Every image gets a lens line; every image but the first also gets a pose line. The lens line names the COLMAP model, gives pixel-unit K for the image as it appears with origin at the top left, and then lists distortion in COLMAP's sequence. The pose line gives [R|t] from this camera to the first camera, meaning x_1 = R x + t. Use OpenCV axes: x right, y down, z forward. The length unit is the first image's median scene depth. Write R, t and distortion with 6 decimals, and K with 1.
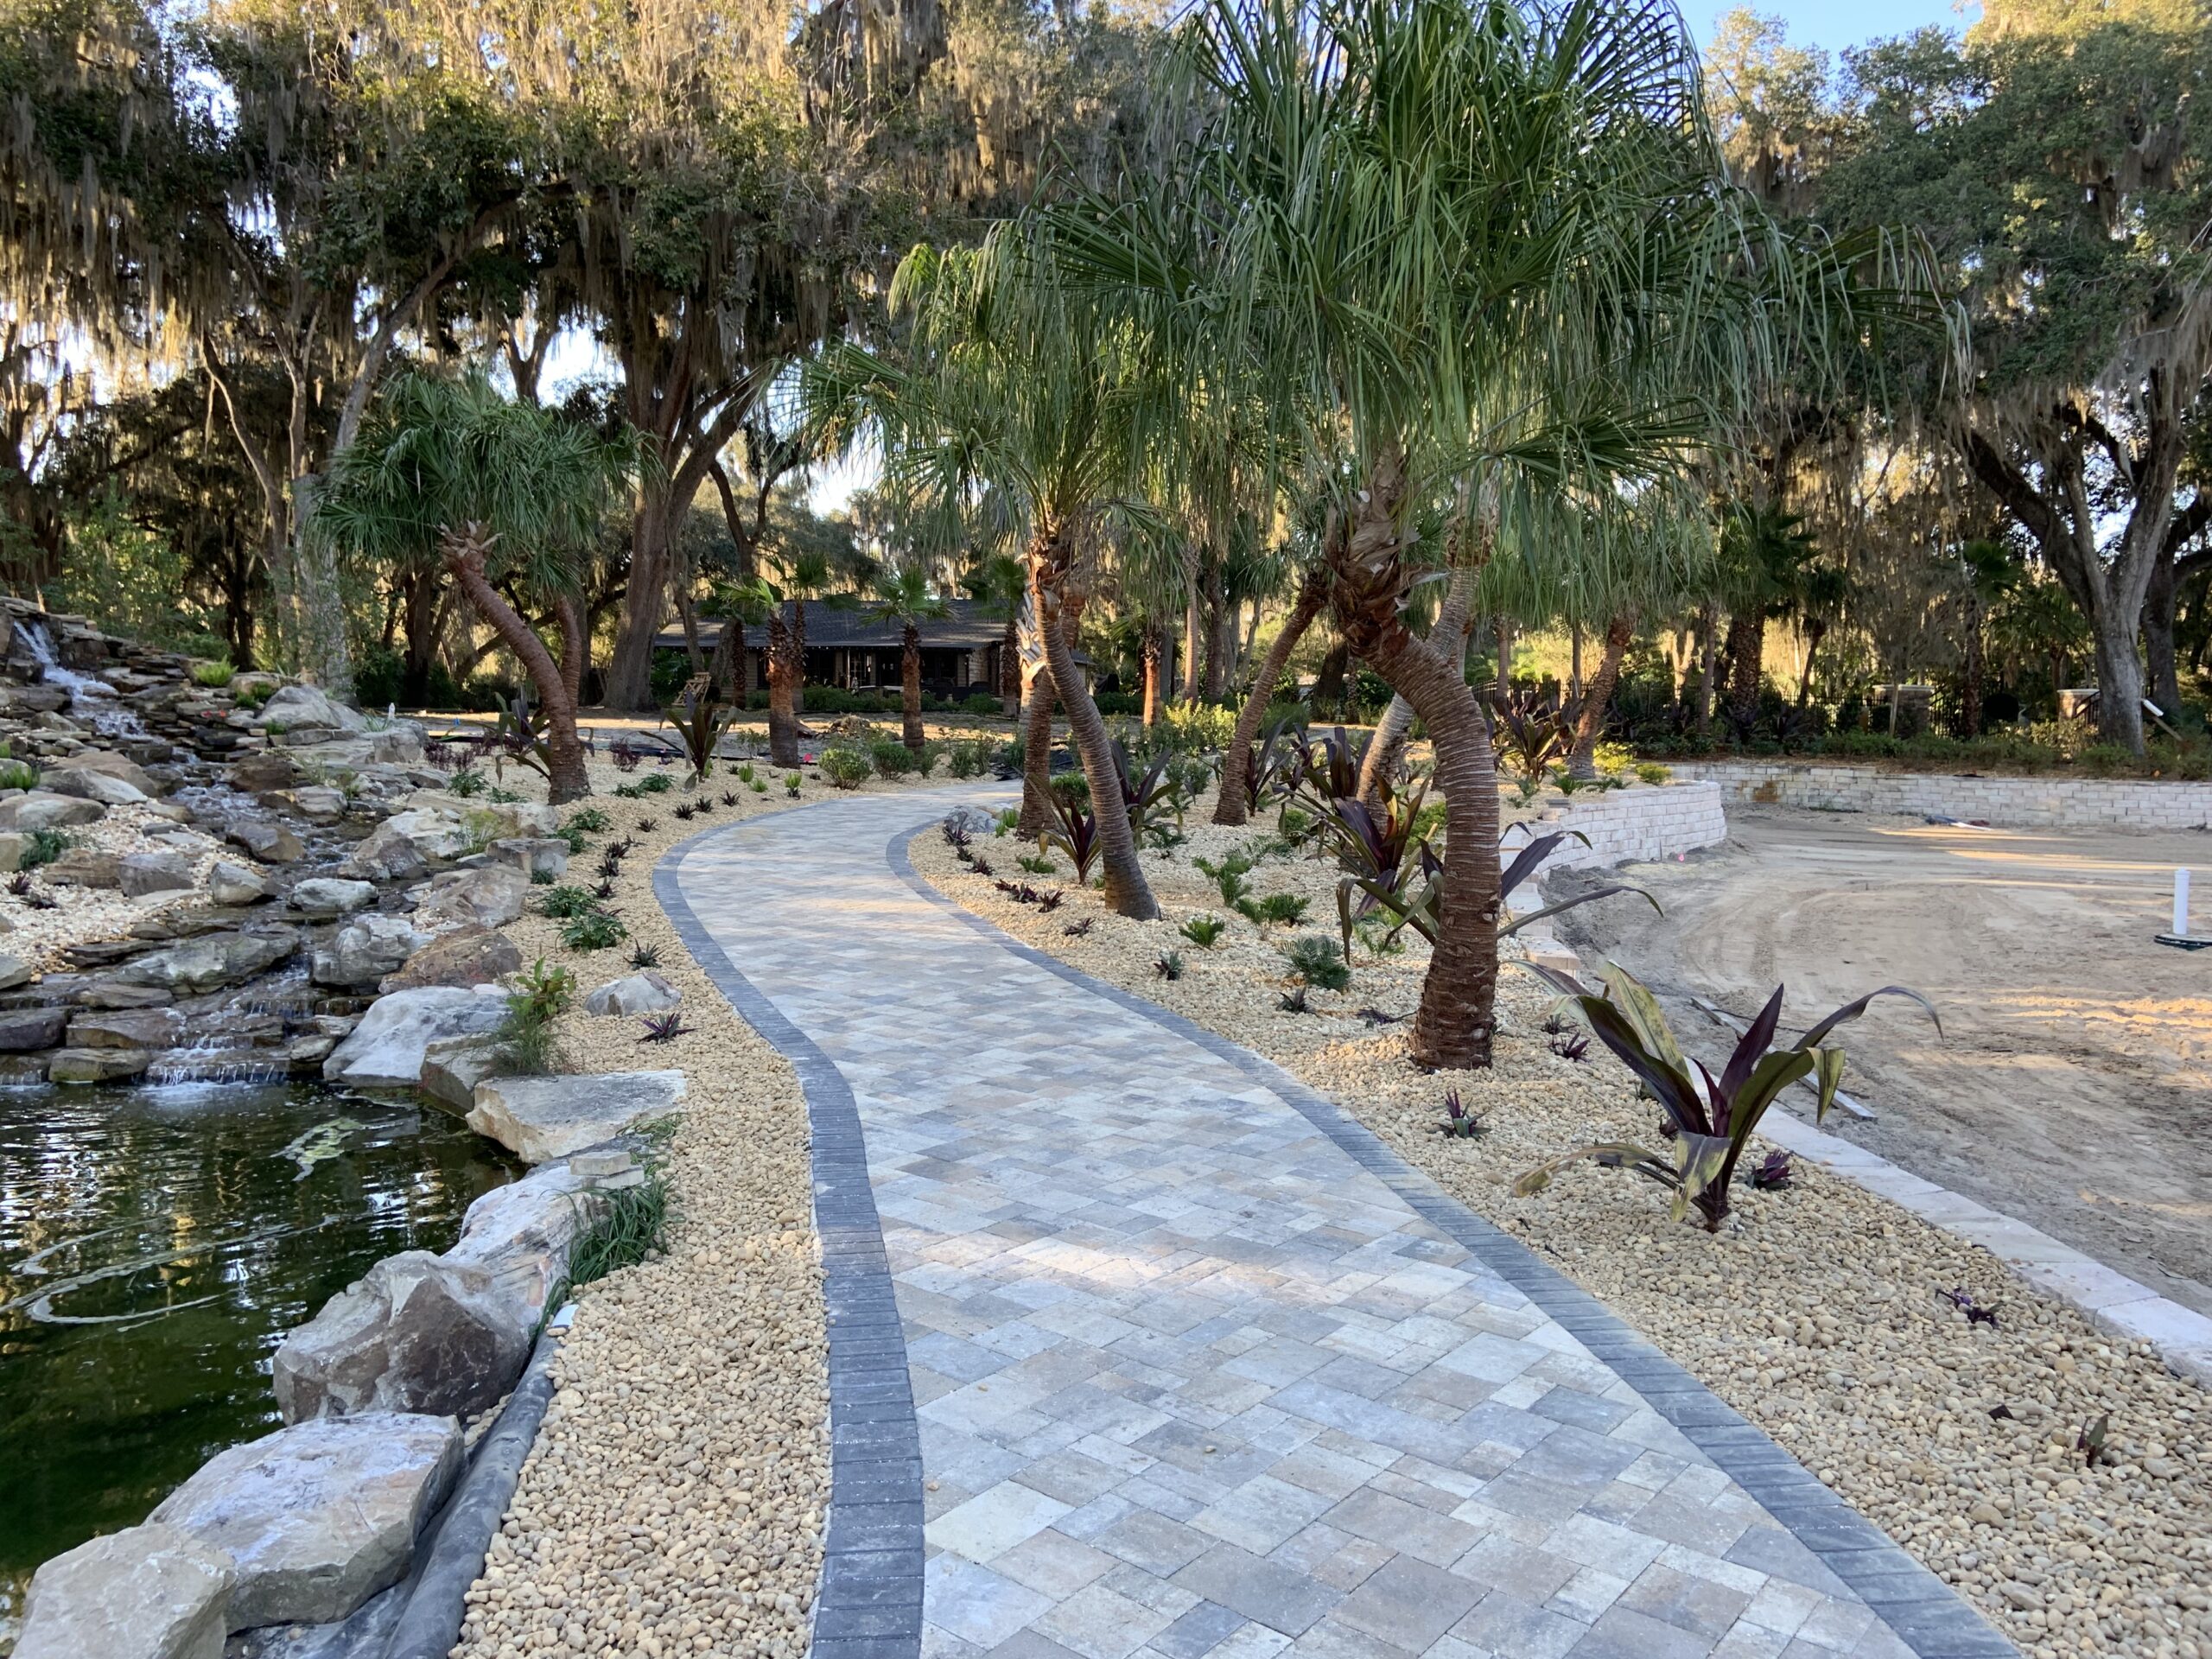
lens RADIAL K [[1663.6, 0, 1077.9], [0, 1663.6, 807.1], [0, 0, 1]] dist [0.121212, -0.149376]
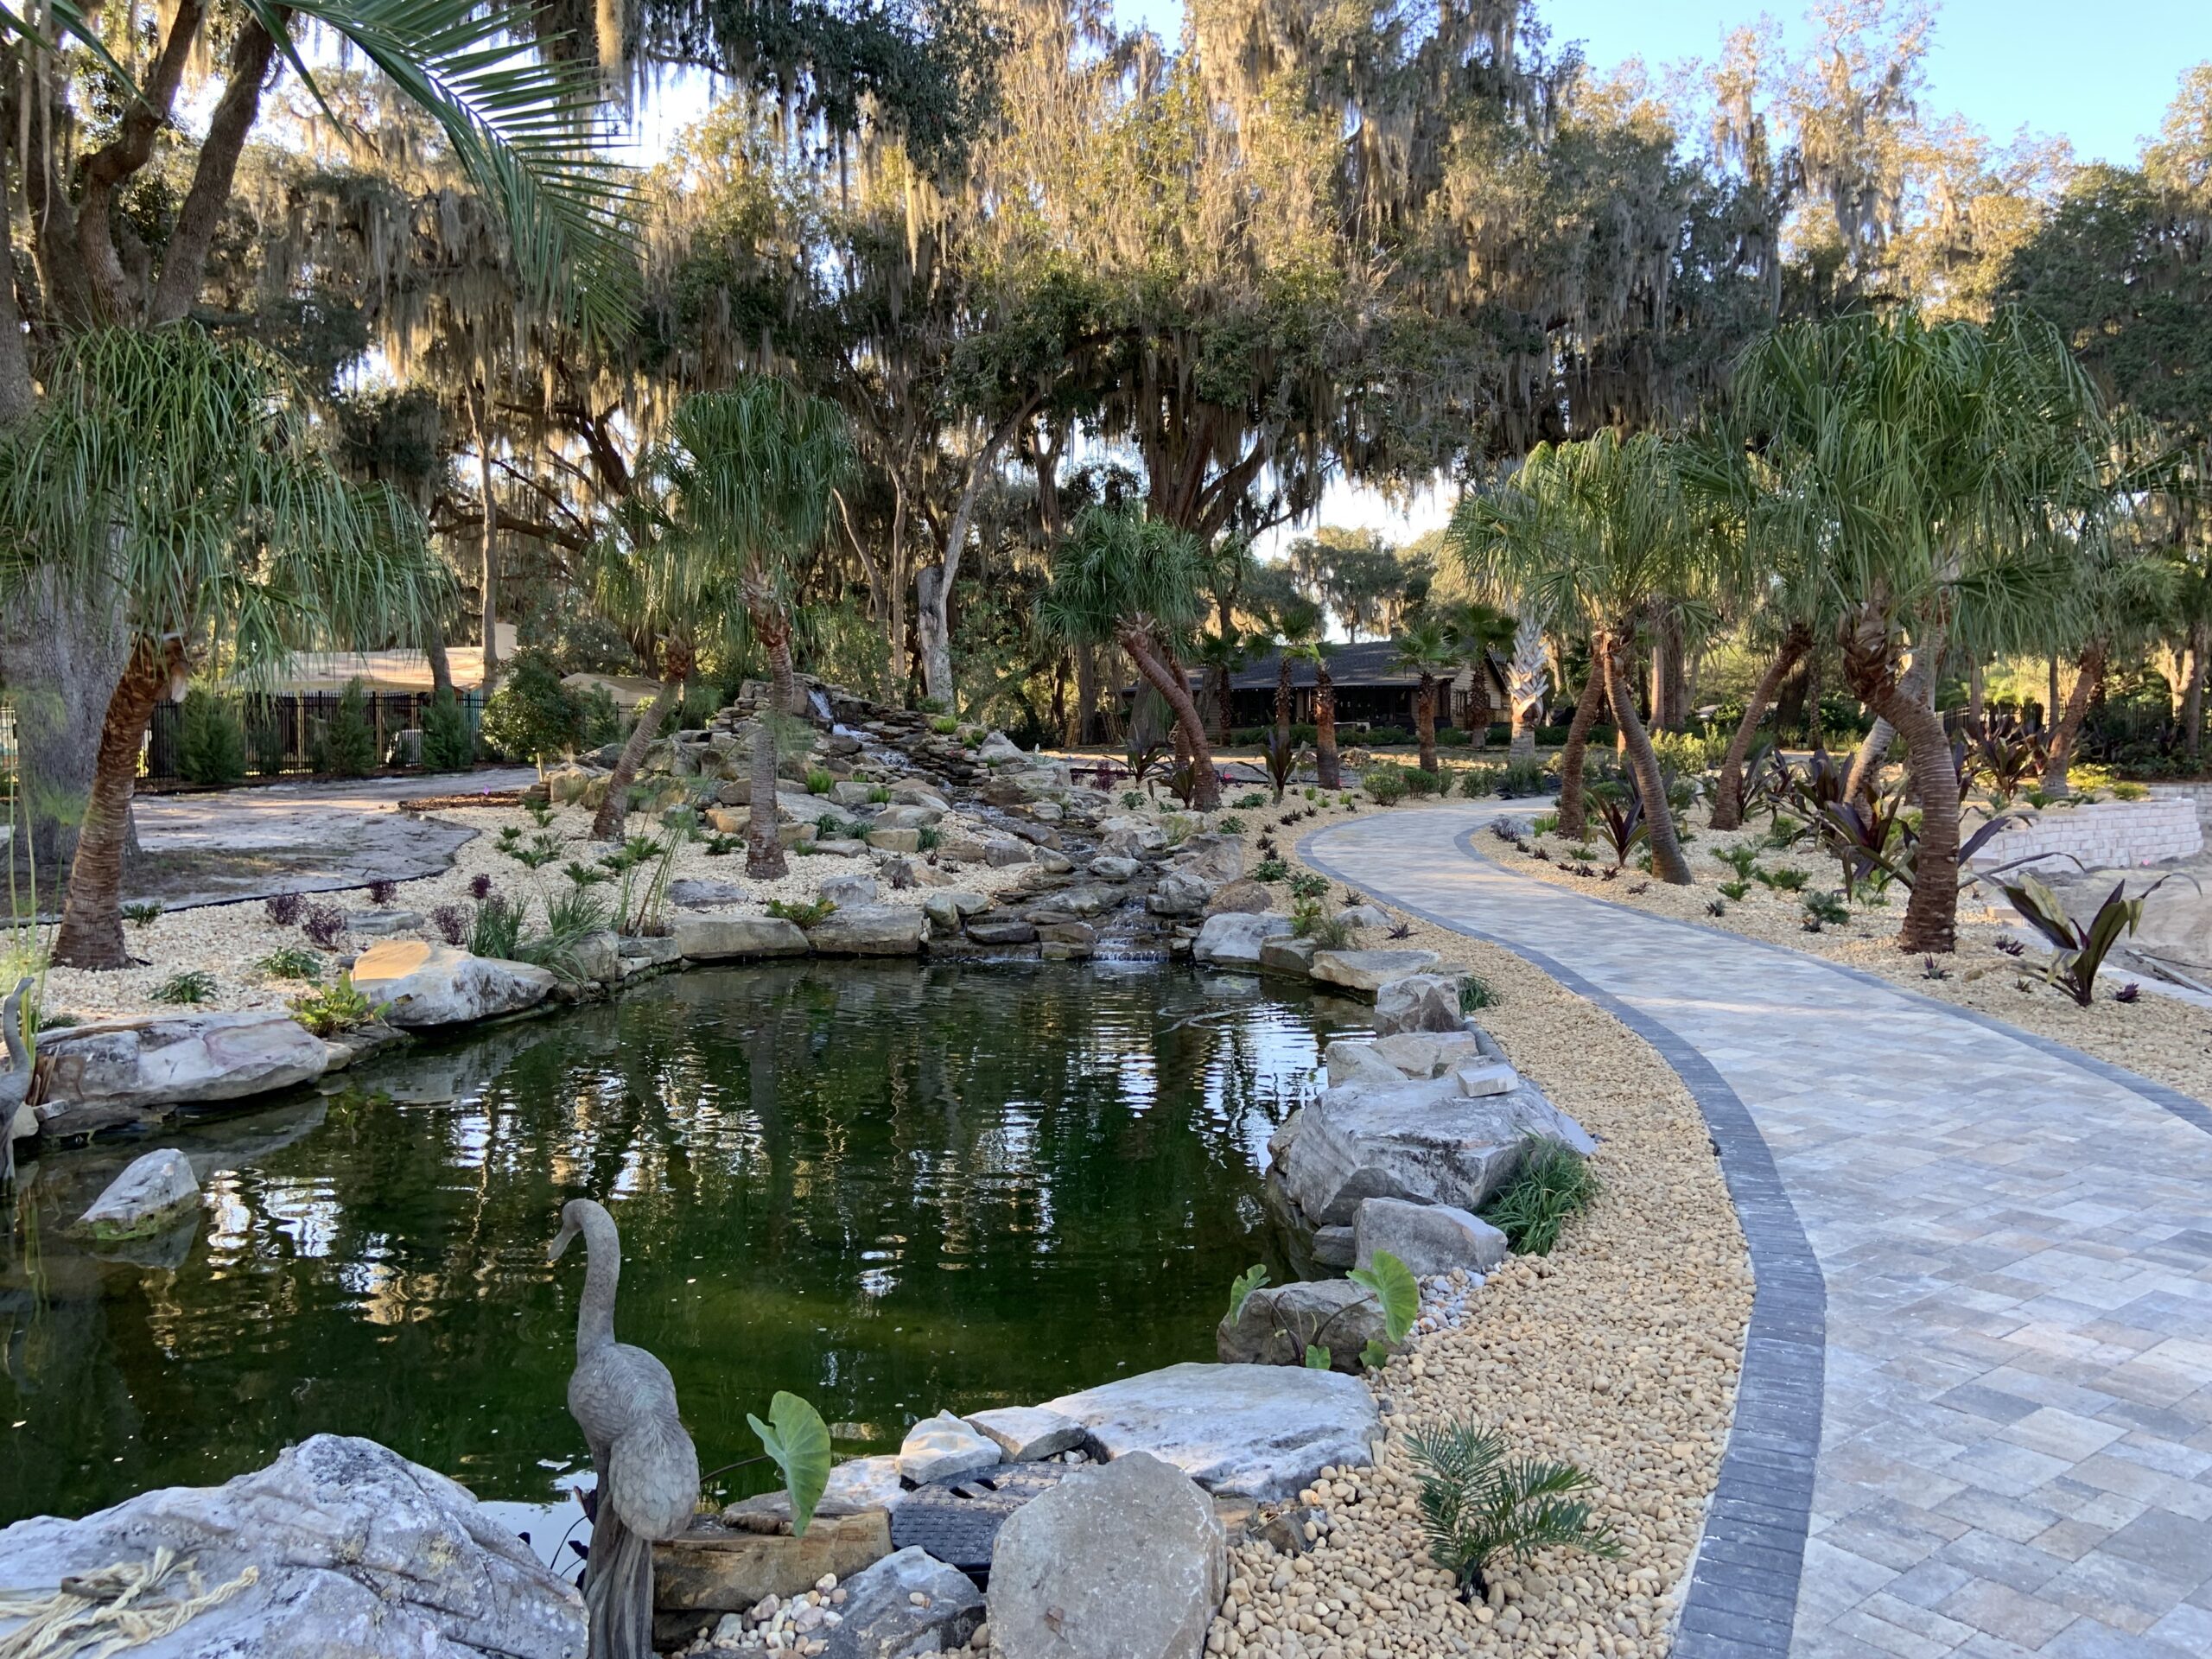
lens RADIAL K [[1663.6, 0, 1097.3], [0, 1663.6, 791.3], [0, 0, 1]] dist [0.121212, -0.149376]
pose [[0.973108, -0.008065, -0.230208, -0.121961], [0.000945, 0.999518, -0.031021, 0.033899], [0.230347, 0.029969, 0.972647, -0.535236]]
